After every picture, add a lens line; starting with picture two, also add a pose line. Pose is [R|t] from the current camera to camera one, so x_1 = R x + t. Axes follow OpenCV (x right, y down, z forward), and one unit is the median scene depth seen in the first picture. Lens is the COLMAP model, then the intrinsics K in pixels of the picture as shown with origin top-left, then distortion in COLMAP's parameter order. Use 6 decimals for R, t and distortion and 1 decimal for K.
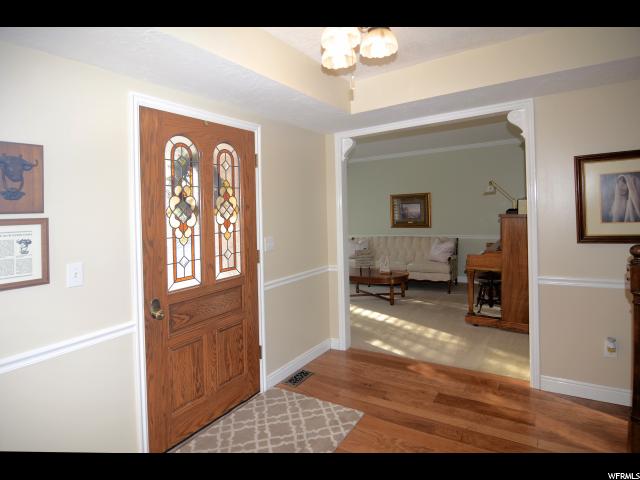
lens RADIAL K [[360.2, 0, 319.5], [0, 360.2, 246.8], [0, 0, 1]] dist [0.006658, 0.002021]
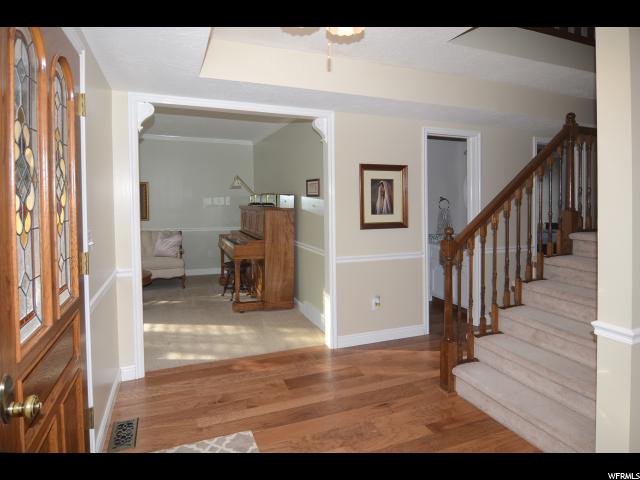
lens RADIAL K [[360.2, 0, 300.7], [0, 360.2, 241.3], [0, 0, 1]] dist [0.006658, 0.002021]
pose [[0.609661, -0.047676, 0.791227, -0.327583], [0.048943, 0.998549, 0.022457, -0.005154], [-0.791150, 0.025034, 0.611109, 0.255016]]
